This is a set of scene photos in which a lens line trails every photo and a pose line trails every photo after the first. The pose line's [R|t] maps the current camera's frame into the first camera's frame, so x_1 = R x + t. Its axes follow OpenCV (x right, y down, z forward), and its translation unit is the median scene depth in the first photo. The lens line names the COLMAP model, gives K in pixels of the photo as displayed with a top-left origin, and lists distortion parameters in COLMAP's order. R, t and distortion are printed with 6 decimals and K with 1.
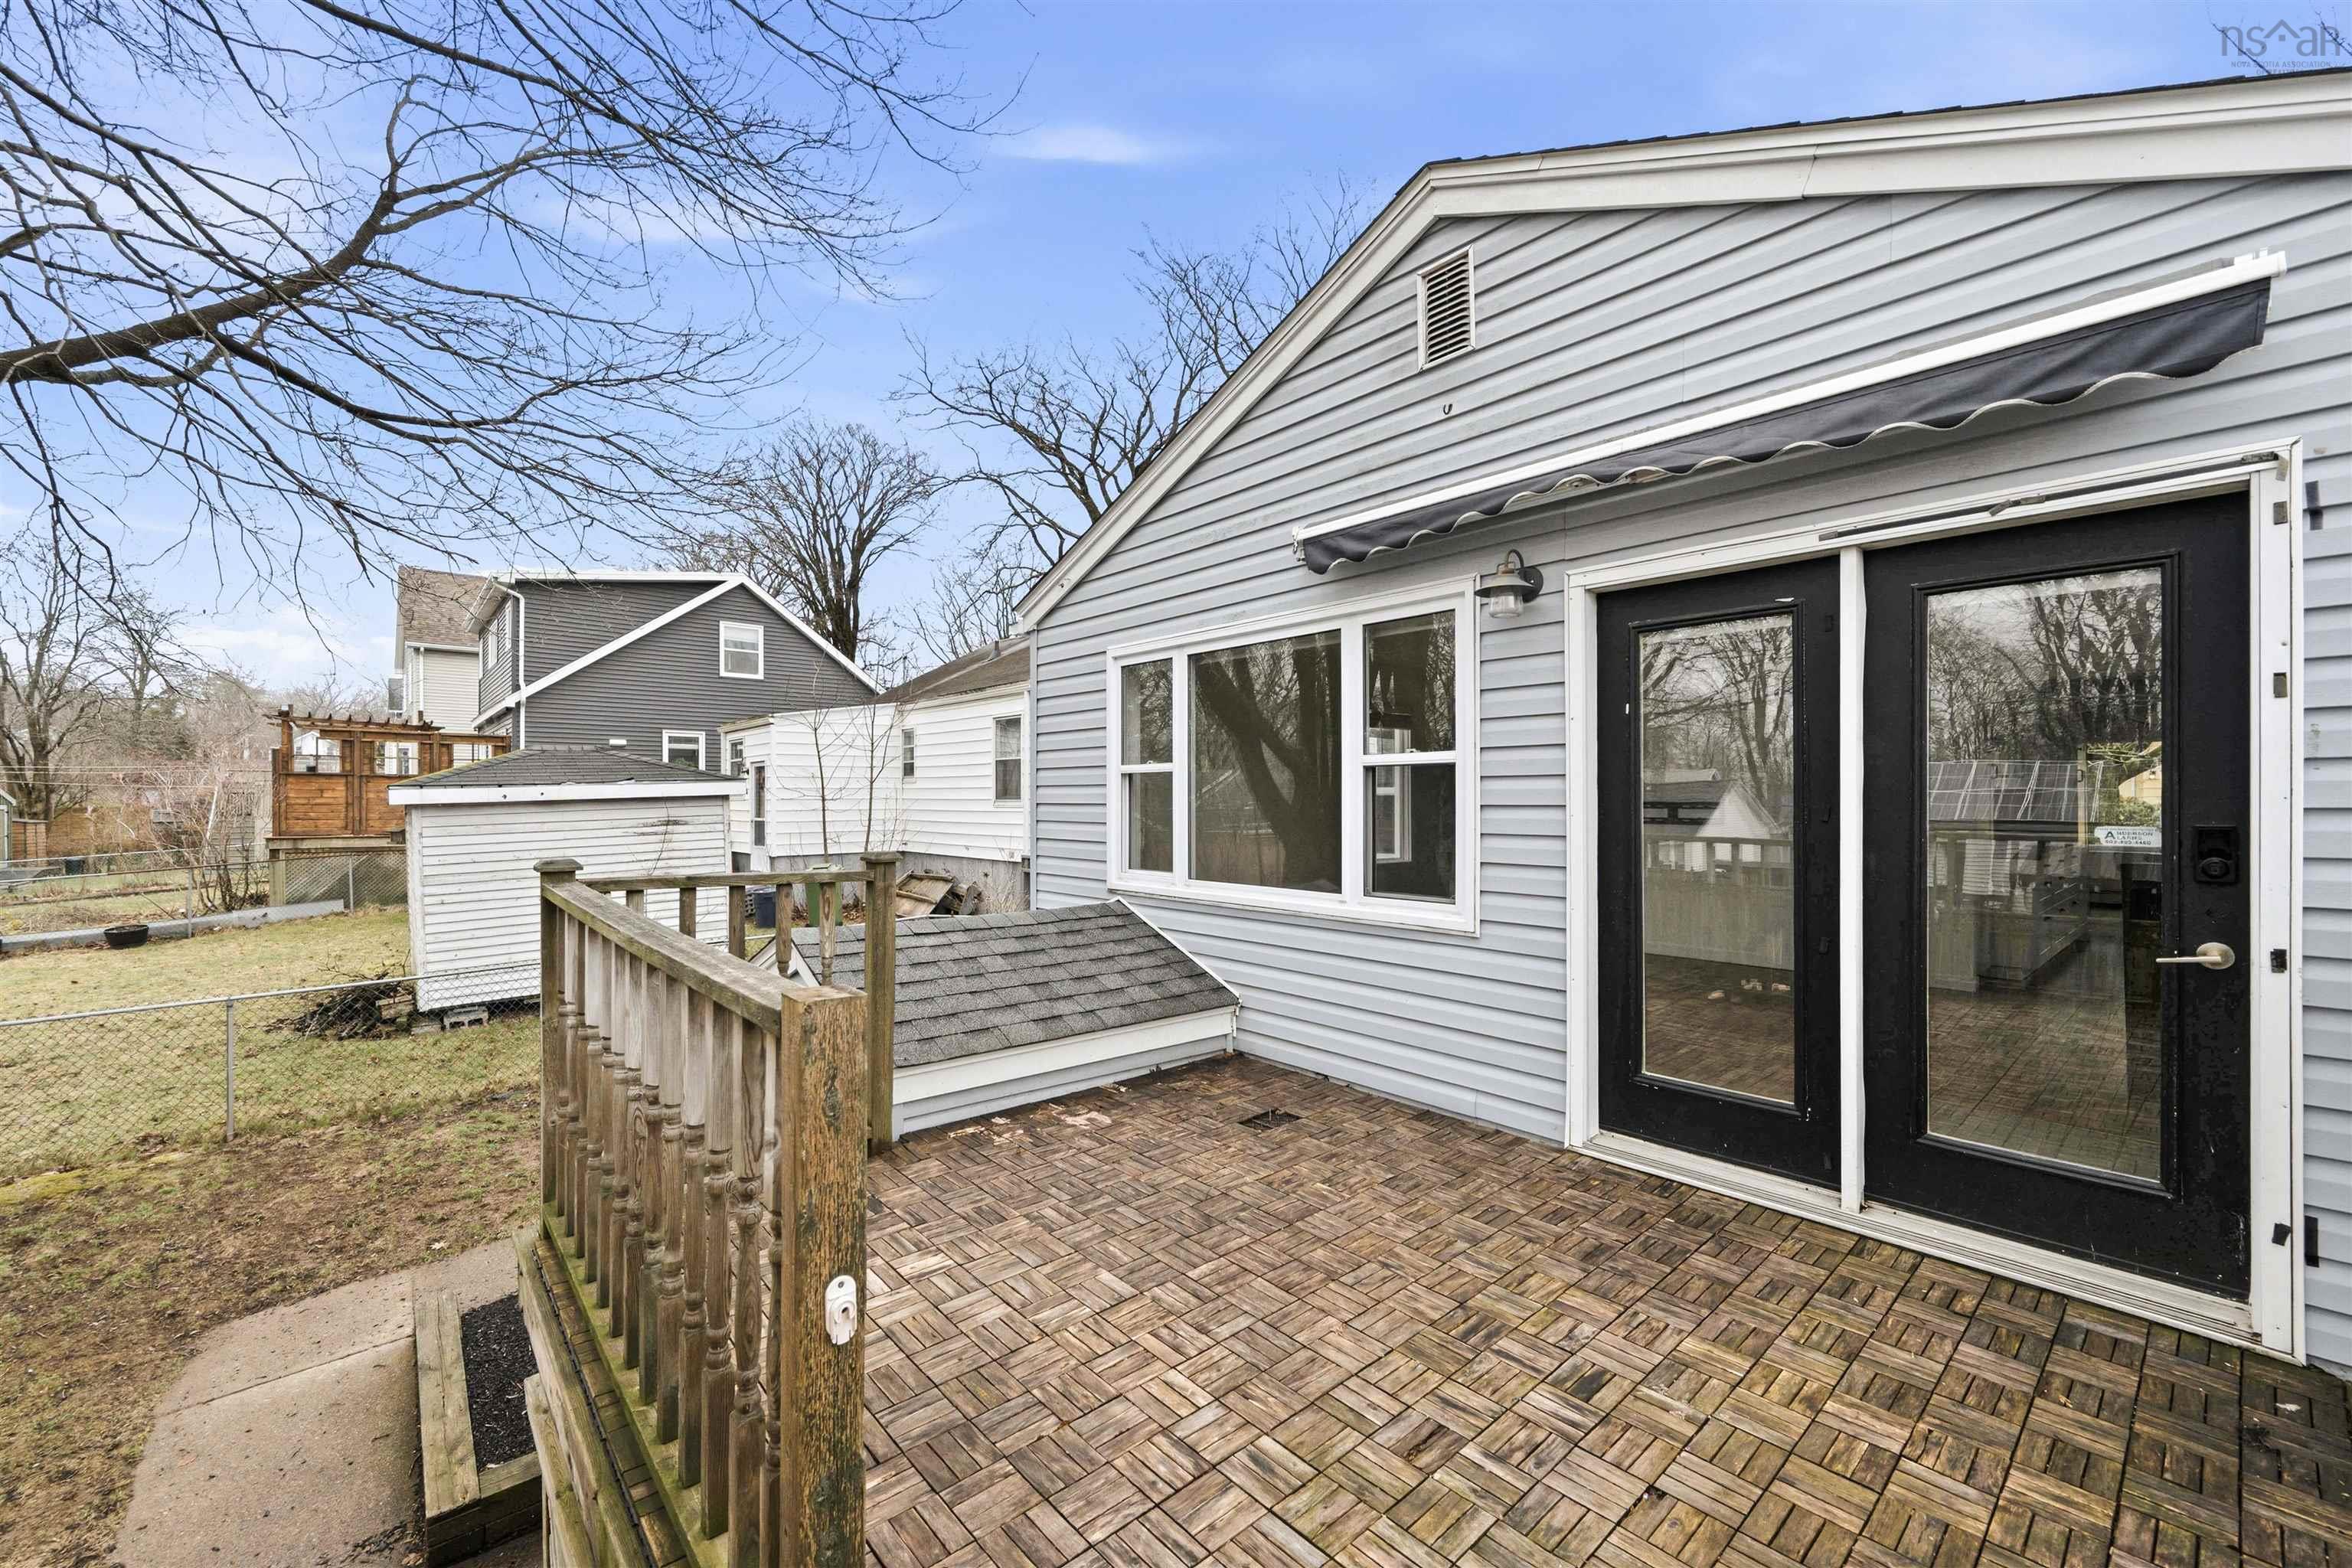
lens RADIAL K [[938.1, 0, 1177.0], [0, 938.1, 796.6], [0, 0, 1]] dist [-0.001372, -0.000278]
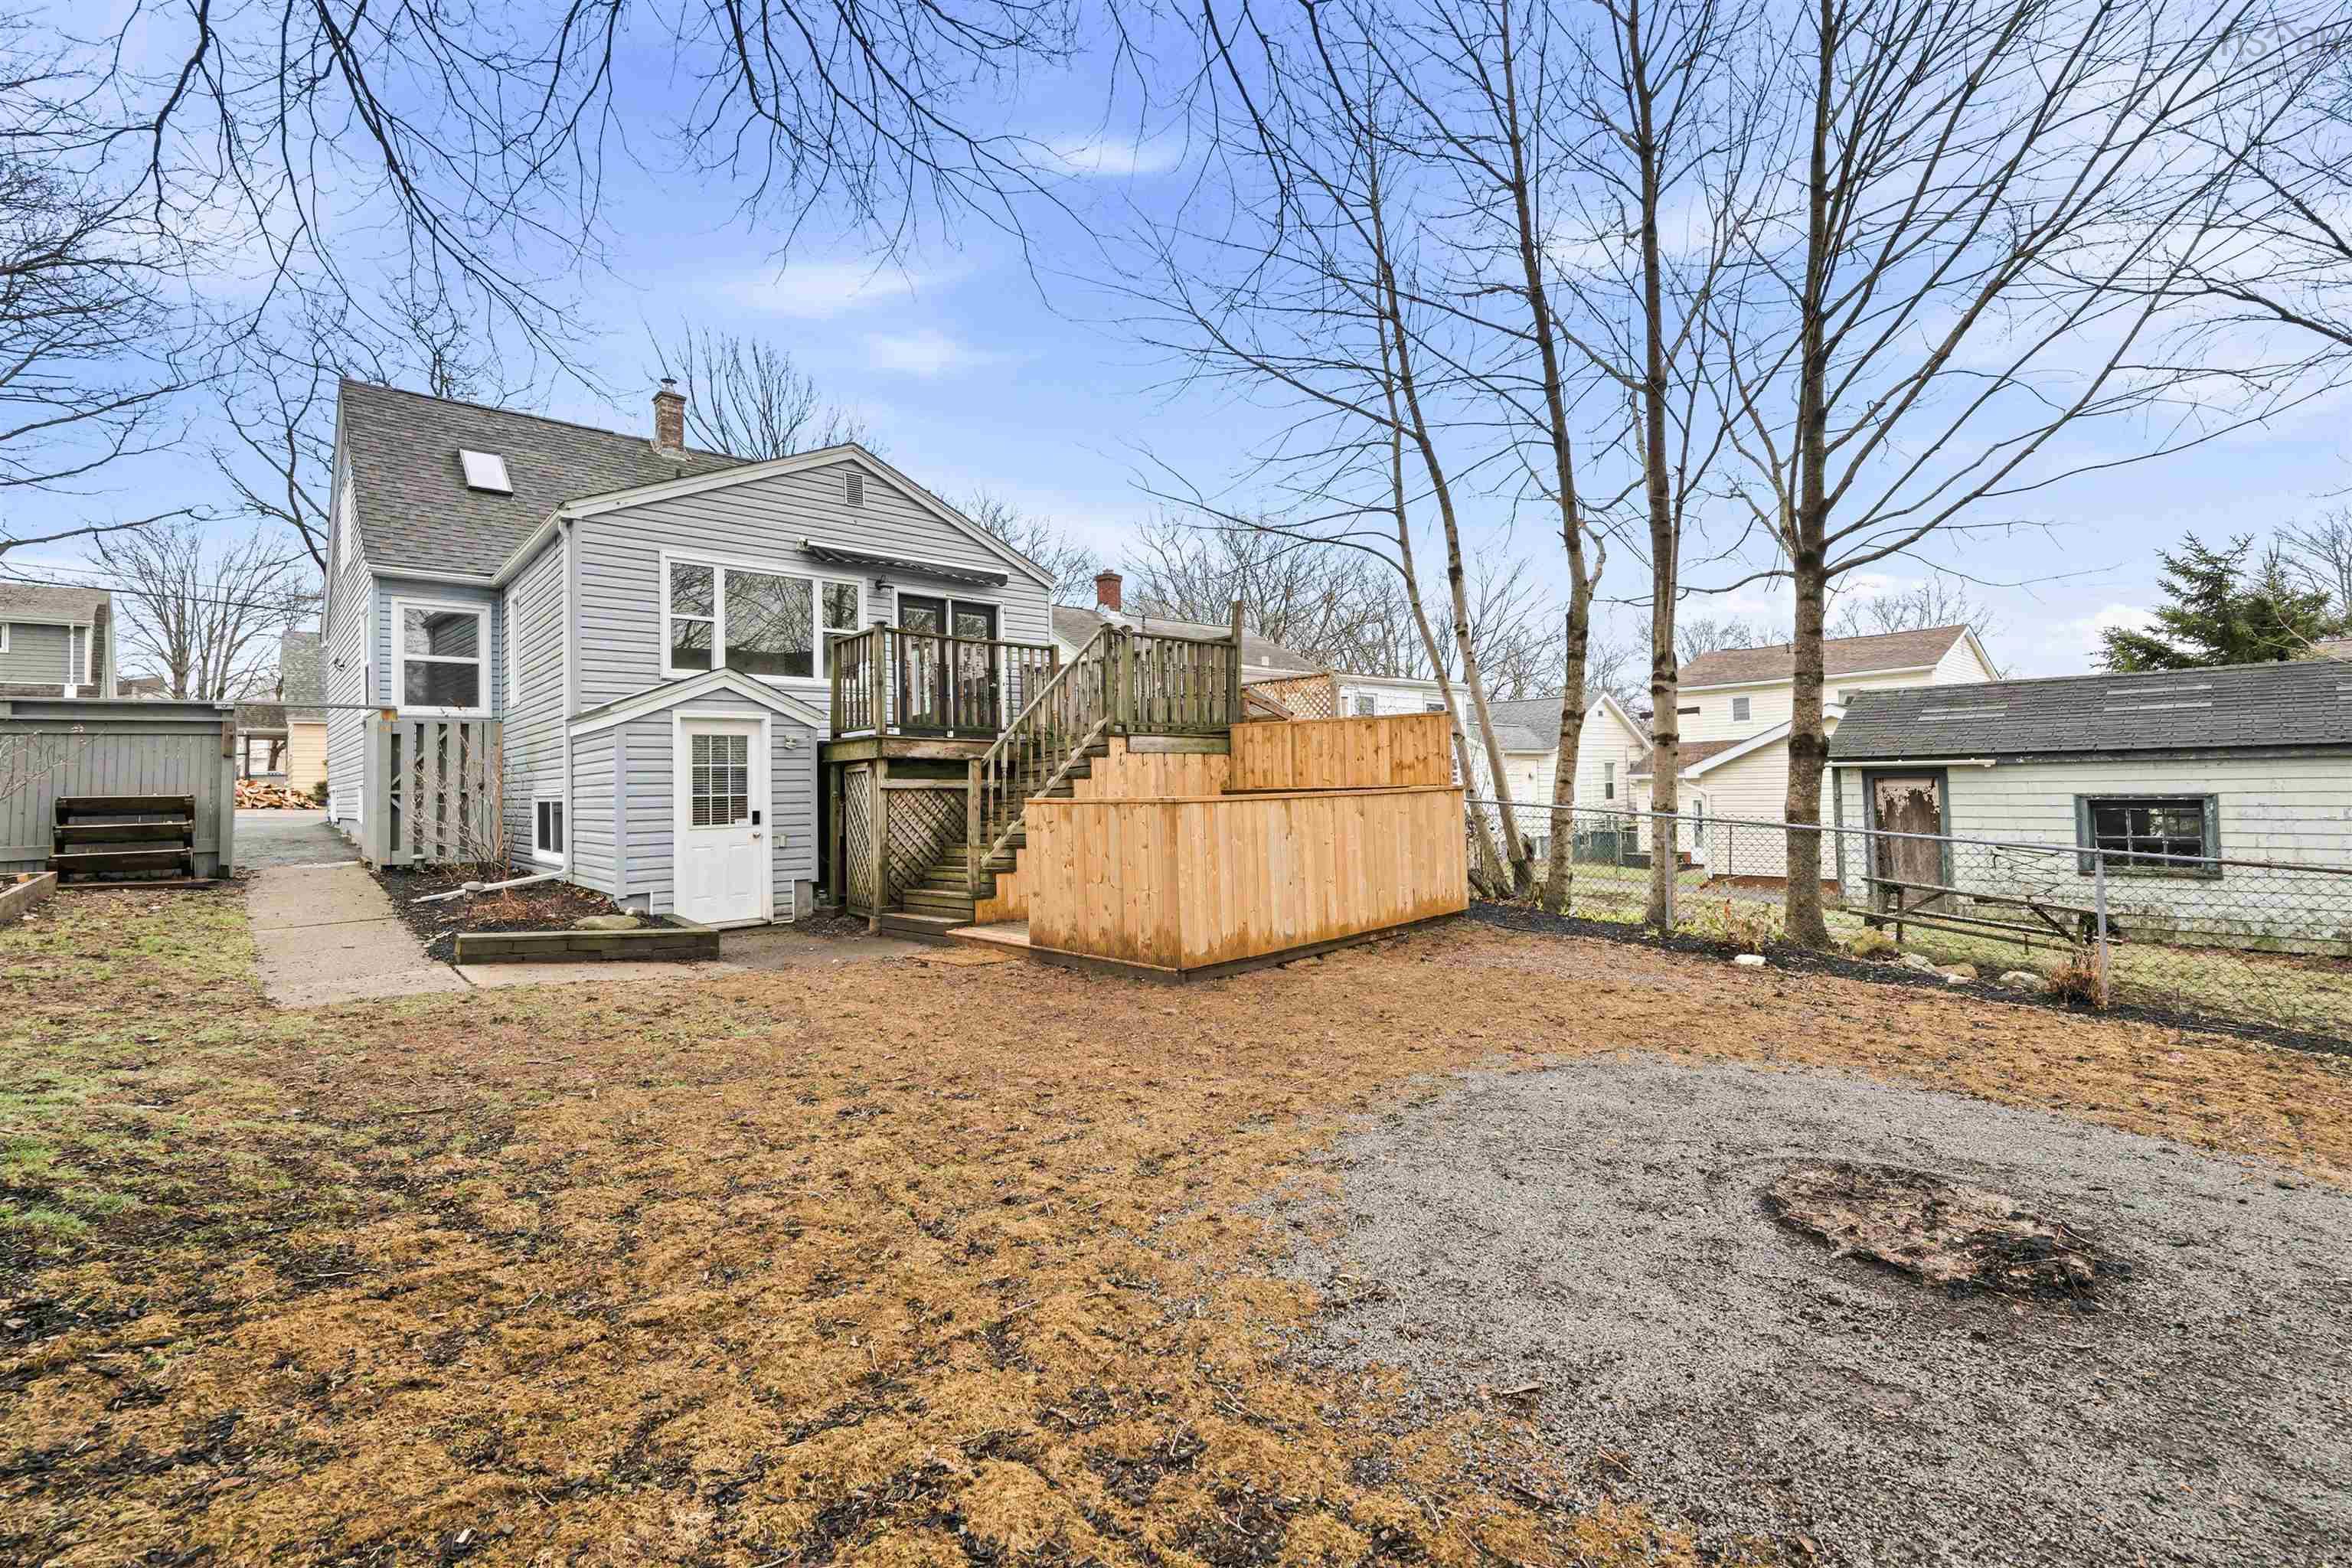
lens RADIAL K [[1000.0, 0, 1185.1], [0, 1000.0, 740.4], [0, 0, 1]] dist [0.001910, 0.000269]
pose [[-0.042088, 0.044052, 0.998142, -1.136246], [0.021881, 0.998829, -0.043160, 0.178971], [-0.998874, 0.020024, -0.043003, 0.024473]]
